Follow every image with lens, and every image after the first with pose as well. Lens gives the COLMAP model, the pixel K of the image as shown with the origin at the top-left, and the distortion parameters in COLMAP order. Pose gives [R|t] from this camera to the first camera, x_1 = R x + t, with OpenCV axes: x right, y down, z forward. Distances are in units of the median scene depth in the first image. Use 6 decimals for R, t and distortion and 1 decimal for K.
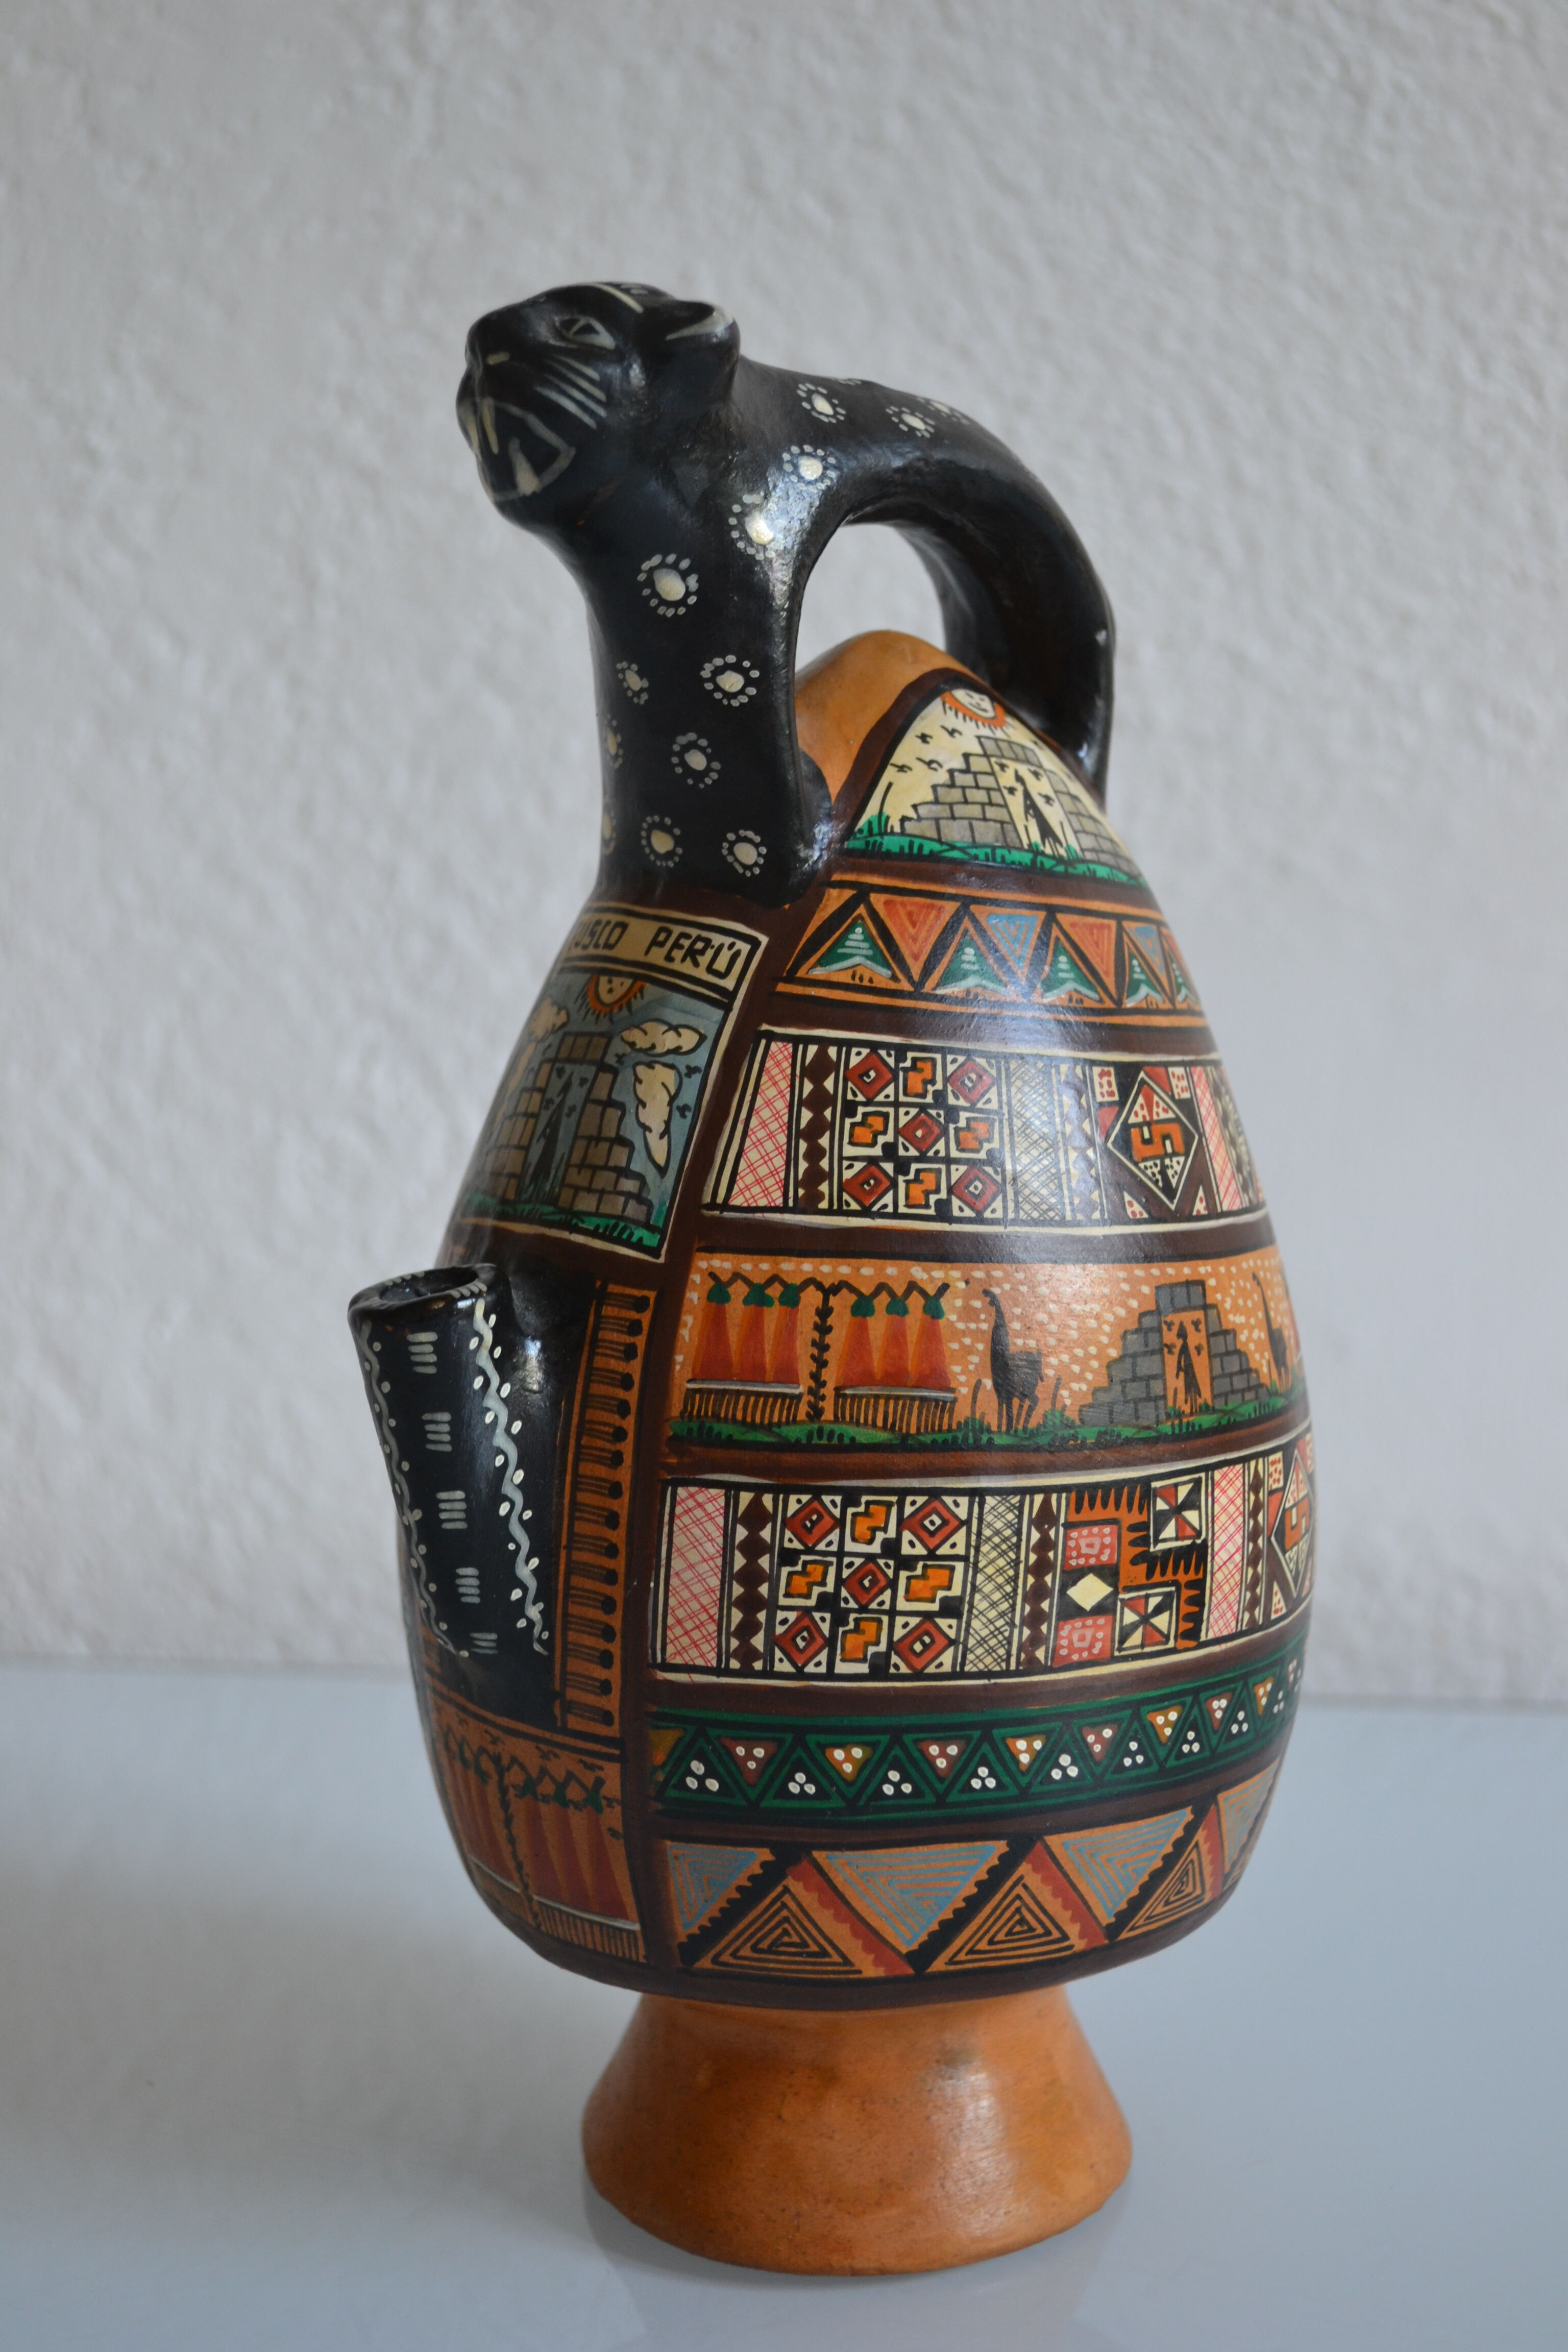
lens RADIAL K [[3121.9, 0, 772.5], [0, 3121.9, 1174.0], [0, 0, 1]] dist [-0.043550, -0.018190]
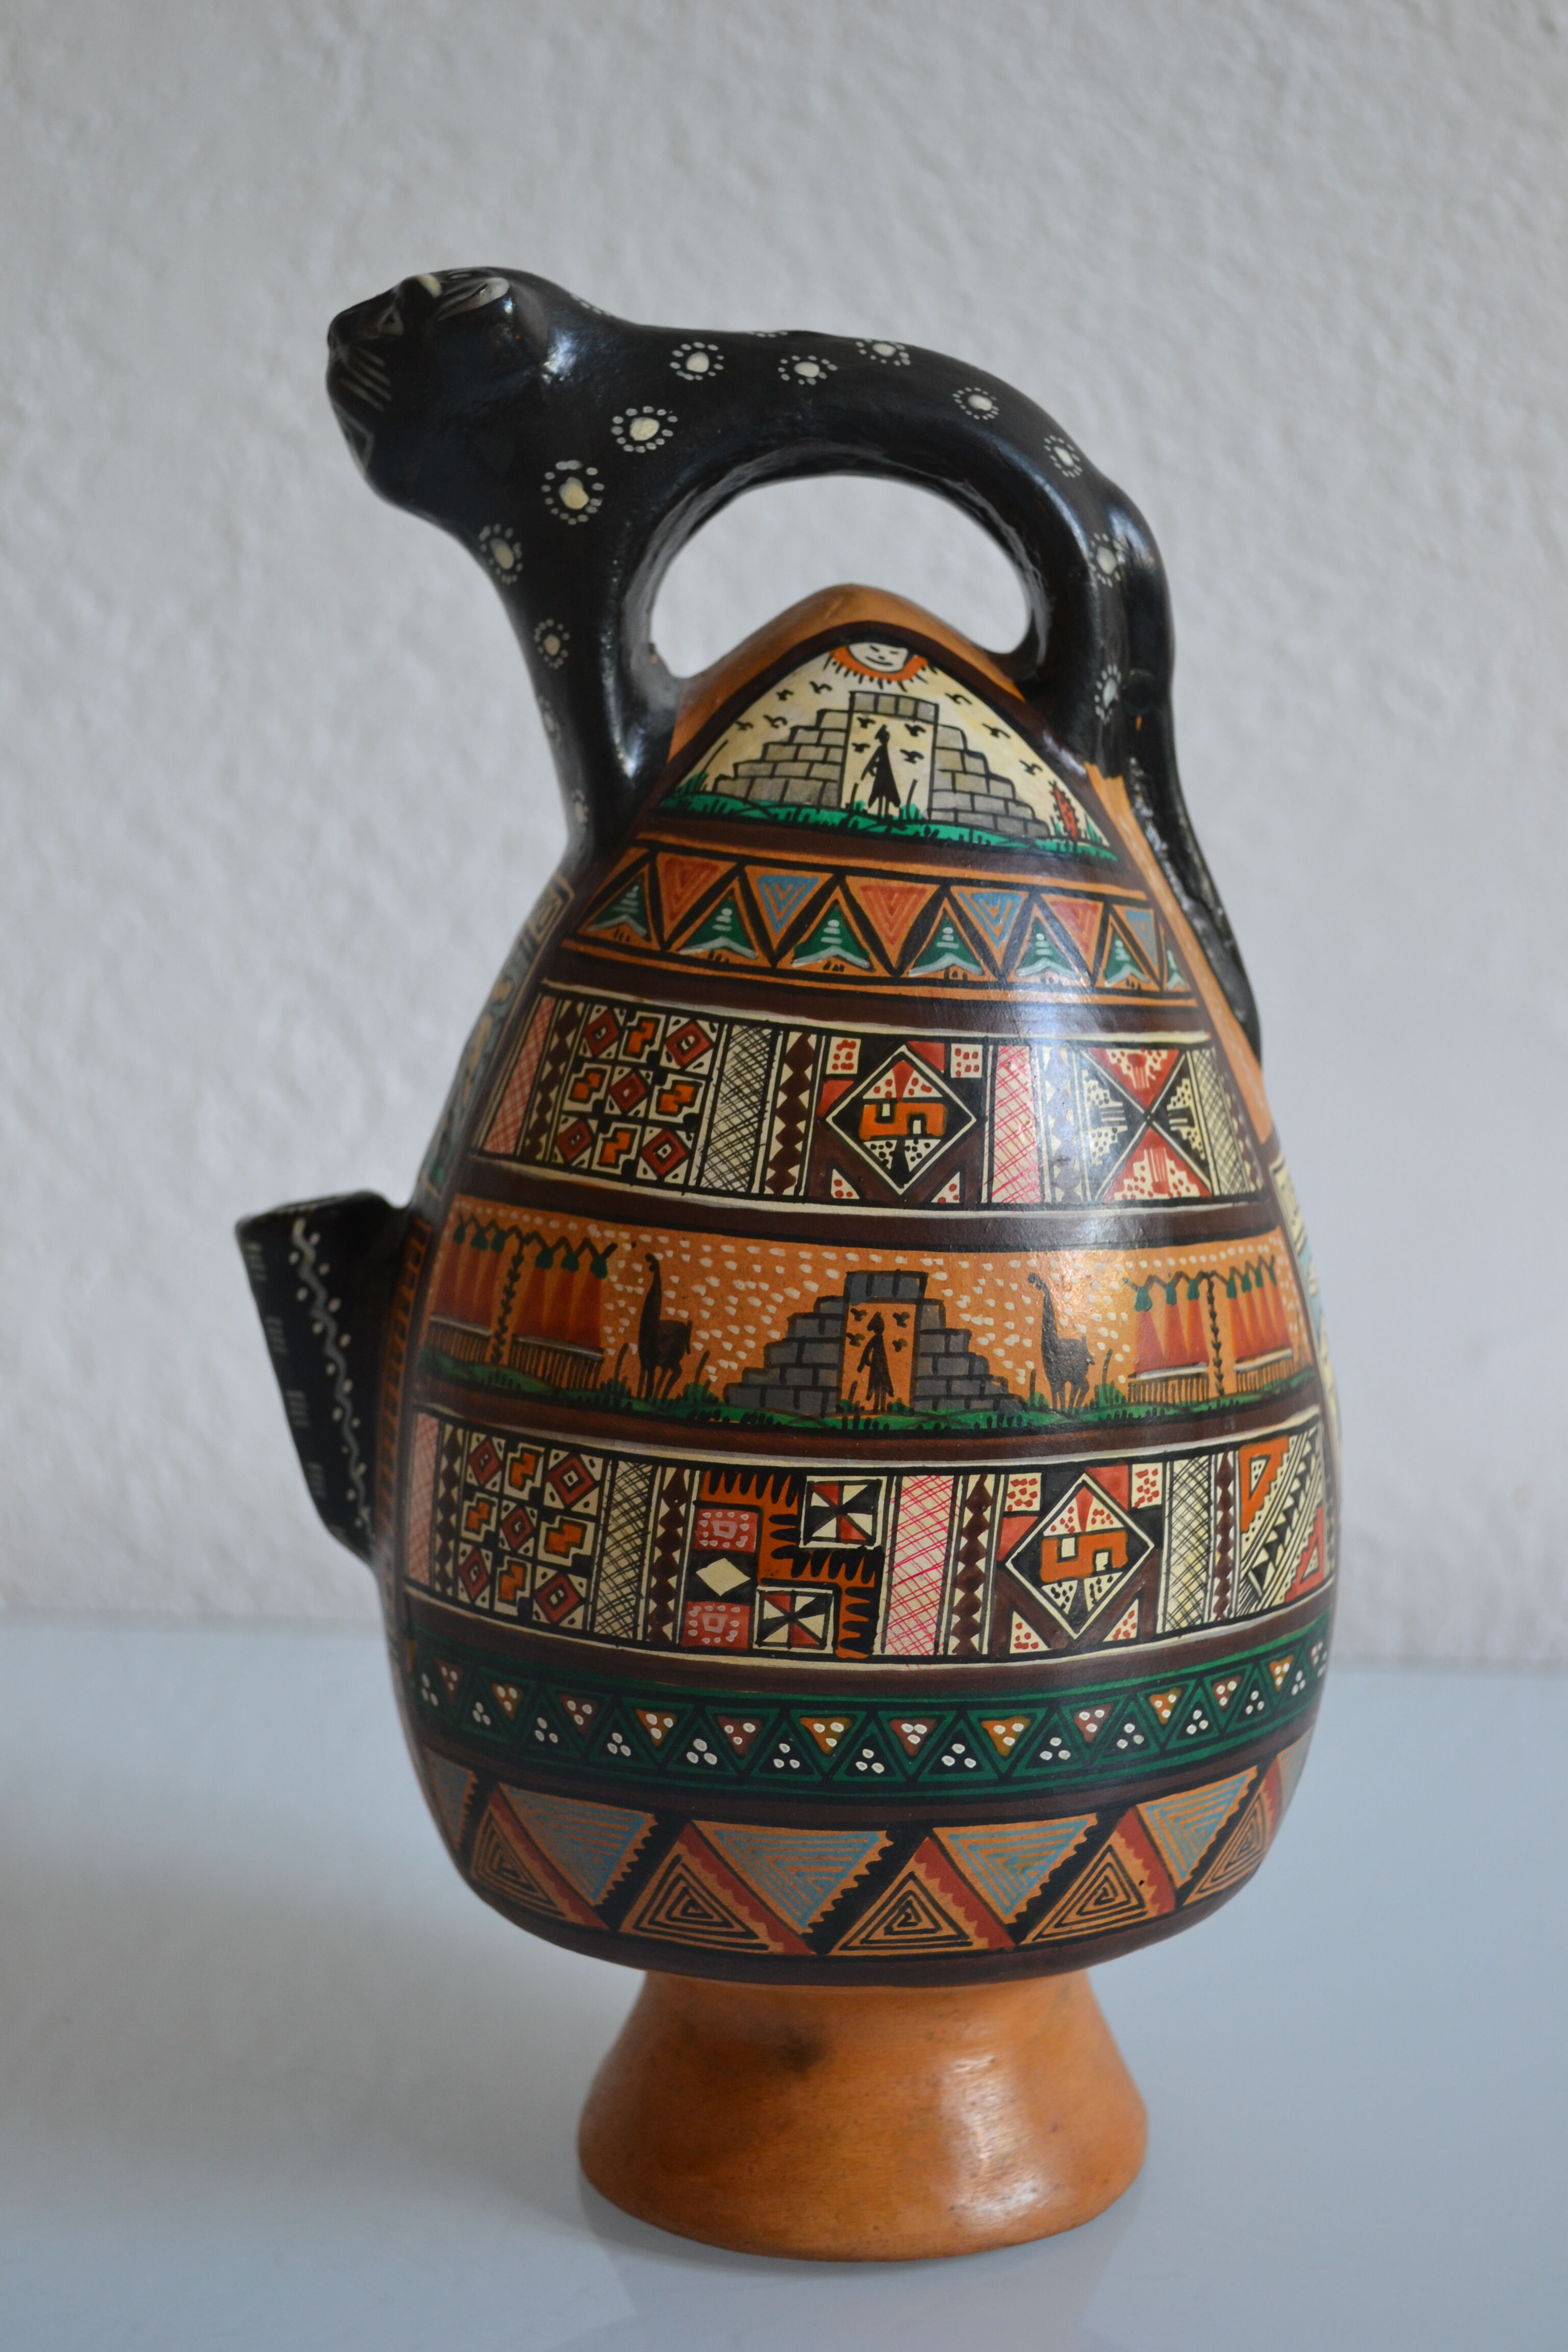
lens RADIAL K [[3121.9, 0, 772.5], [0, 3121.9, 1174.0], [0, 0, 1]] dist [-0.043550, -0.018190]
pose [[0.754720, 0.078686, -0.651311, 0.735594], [-0.072271, 0.996711, 0.036669, -0.027156], [0.652054, 0.019397, 0.757925, 0.274912]]
